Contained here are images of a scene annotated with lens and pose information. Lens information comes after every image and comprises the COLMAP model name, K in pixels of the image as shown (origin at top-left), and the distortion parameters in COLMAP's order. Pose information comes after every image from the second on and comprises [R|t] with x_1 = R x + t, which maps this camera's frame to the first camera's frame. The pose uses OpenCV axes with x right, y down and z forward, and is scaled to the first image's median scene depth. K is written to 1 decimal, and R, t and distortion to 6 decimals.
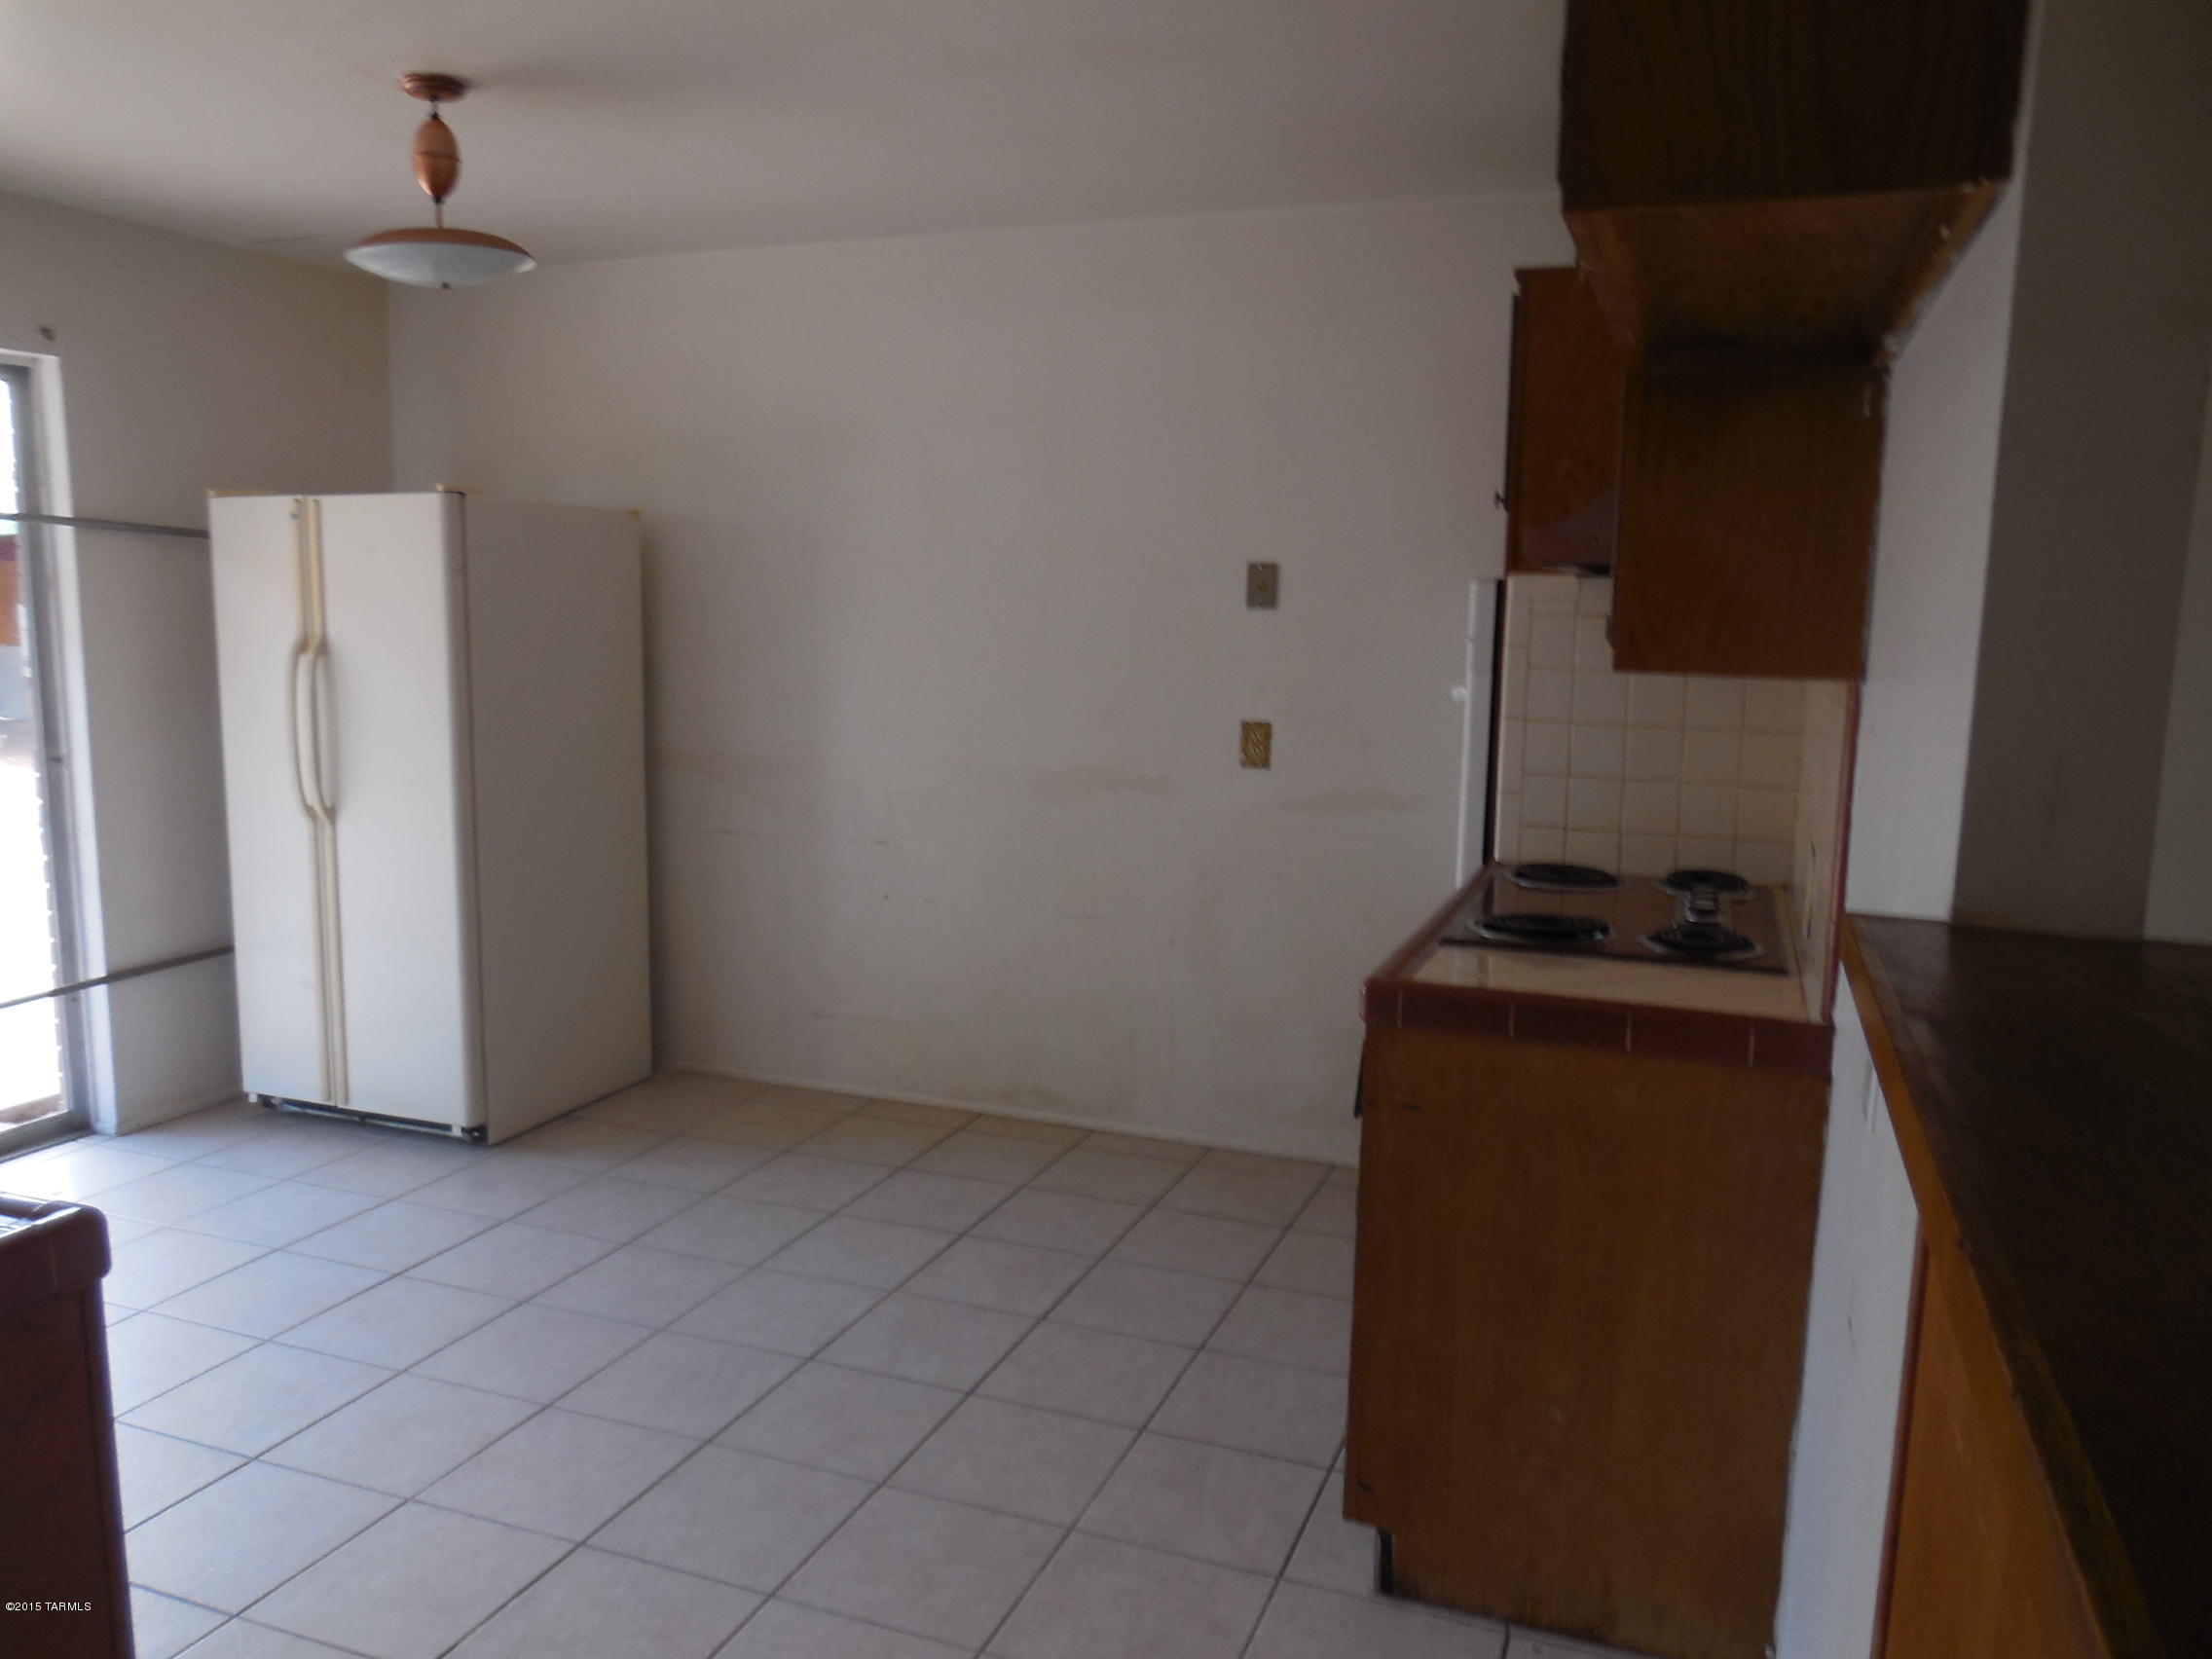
lens RADIAL K [[1649.2, 0, 1106.0], [0, 1649.2, 829.5], [0, 0, 1]] dist [-0.005388, -0.001599]
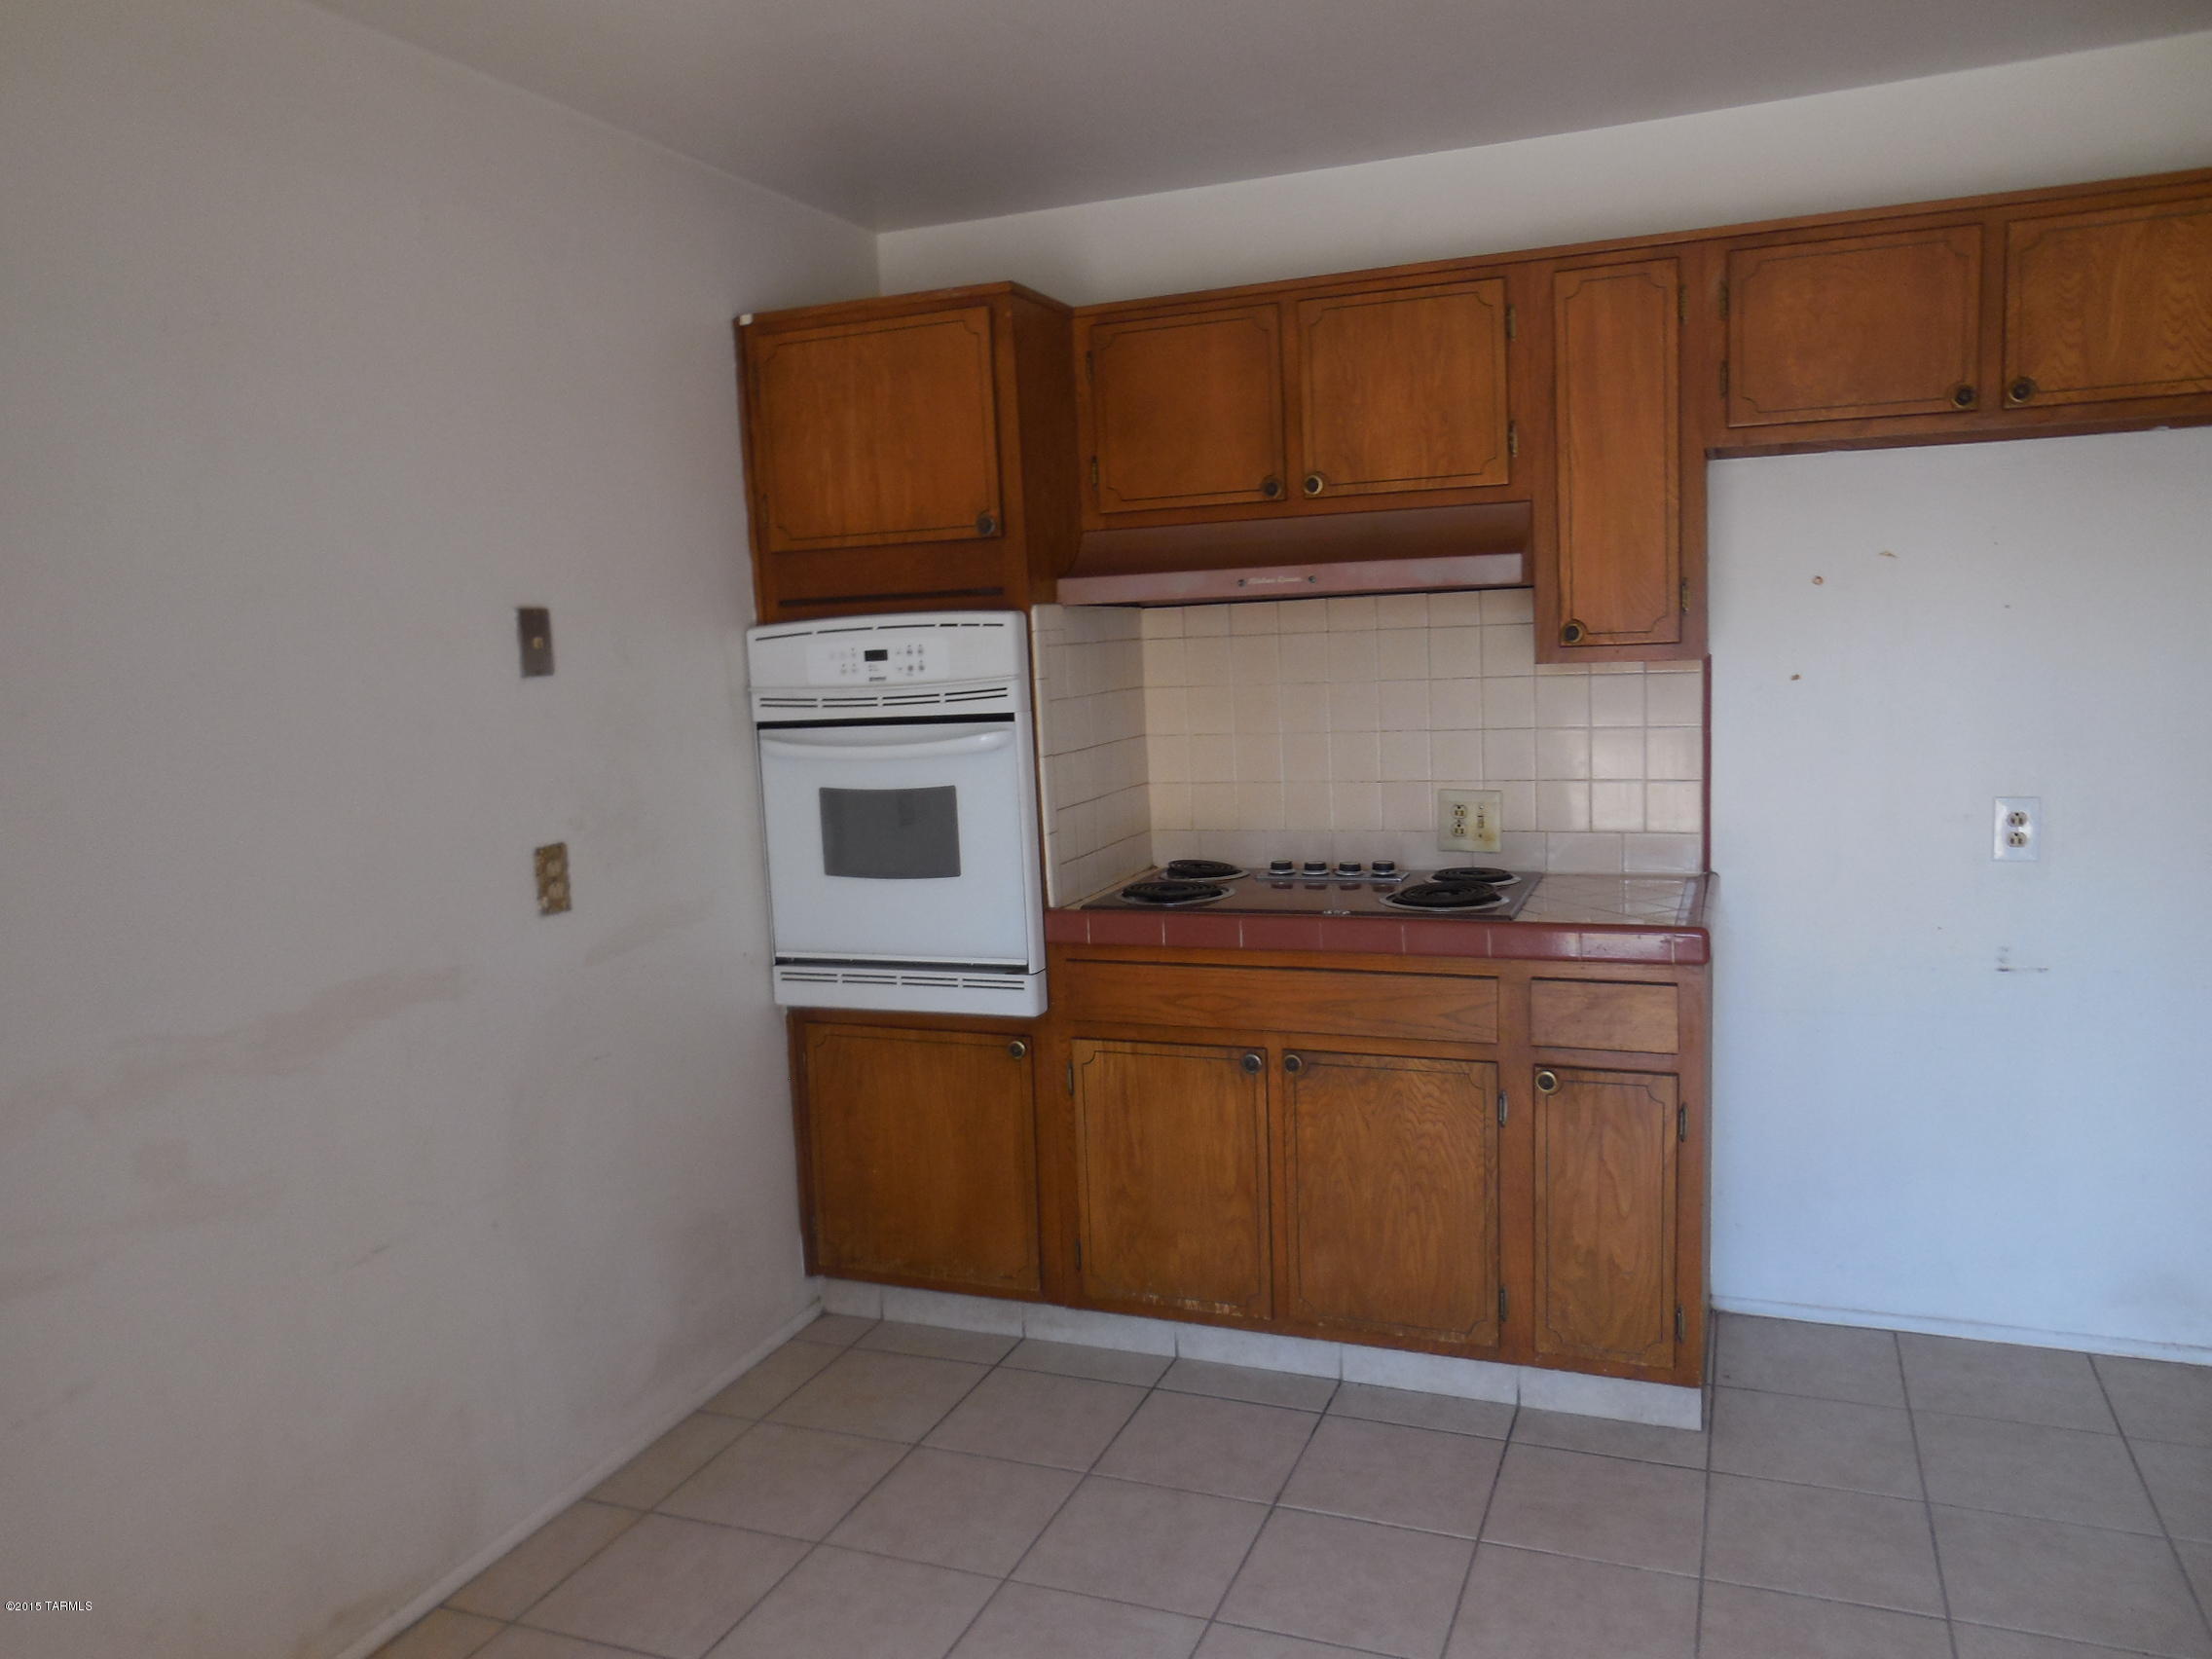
lens RADIAL K [[1649.2, 0, 1106.0], [0, 1649.2, 829.5], [0, 0, 1]] dist [-0.005388, -0.001599]
pose [[0.020654, -0.140145, 0.989916, -0.565452], [0.184711, 0.973617, 0.133983, -0.119542], [-0.982576, 0.180081, 0.045996, 0.752028]]
